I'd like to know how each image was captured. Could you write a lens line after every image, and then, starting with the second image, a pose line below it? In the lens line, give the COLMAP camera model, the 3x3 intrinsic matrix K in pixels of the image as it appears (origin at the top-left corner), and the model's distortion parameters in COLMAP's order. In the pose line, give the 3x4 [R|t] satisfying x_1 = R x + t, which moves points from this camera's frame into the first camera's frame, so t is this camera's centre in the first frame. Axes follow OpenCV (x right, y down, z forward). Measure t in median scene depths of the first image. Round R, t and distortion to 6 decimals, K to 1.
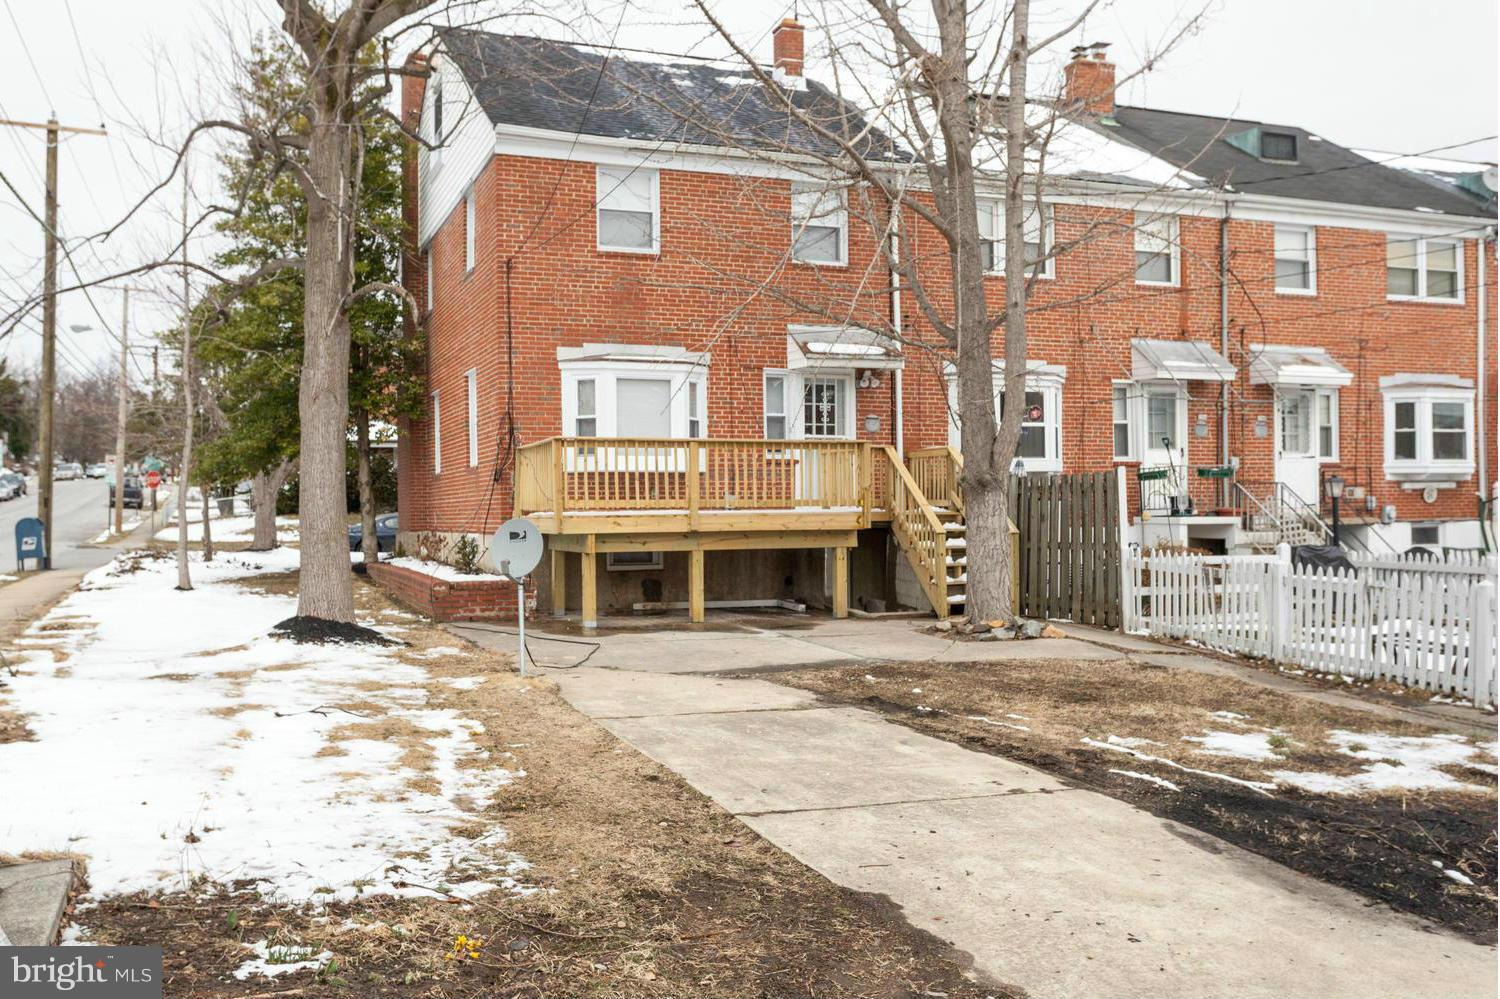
lens RADIAL K [[1413.4, 0, 750.0], [0, 1413.4, 499.5], [0, 0, 1]] dist [-0.002620, 0.009165]
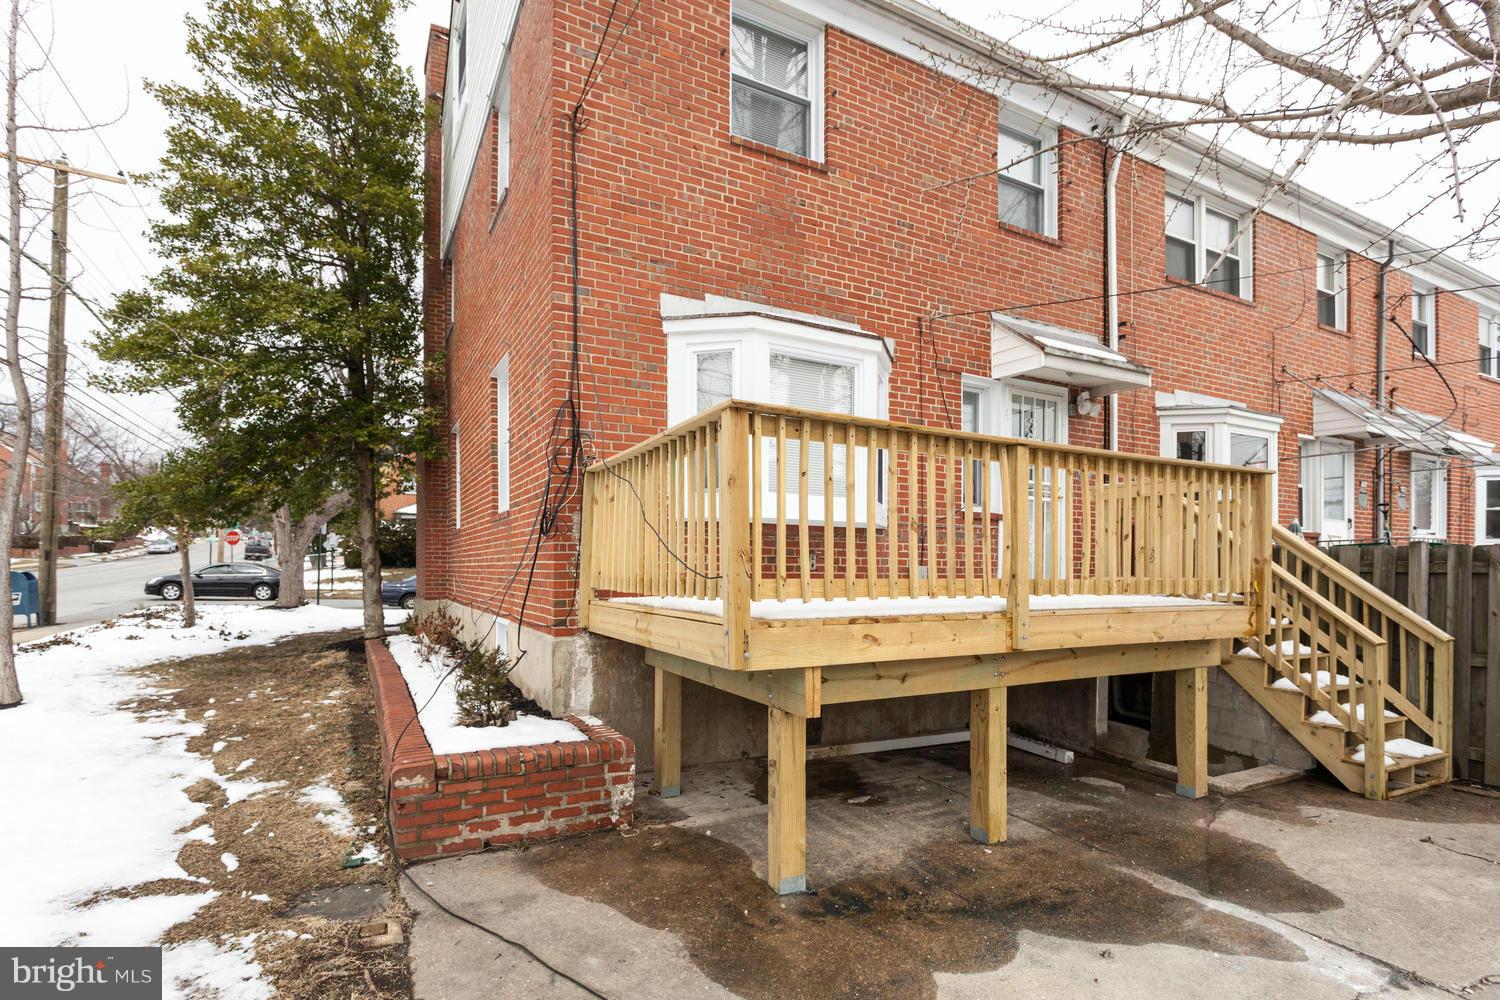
lens RADIAL K [[726.5, 0, 755.9], [0, 726.5, 577.4], [0, 0, 1]] dist [-0.000535, -0.000278]
pose [[0.991028, 0.016140, 0.132674, -0.136225], [-0.018948, 0.999622, 0.019931, -0.002970], [-0.132302, -0.022266, 0.990959, 0.714935]]
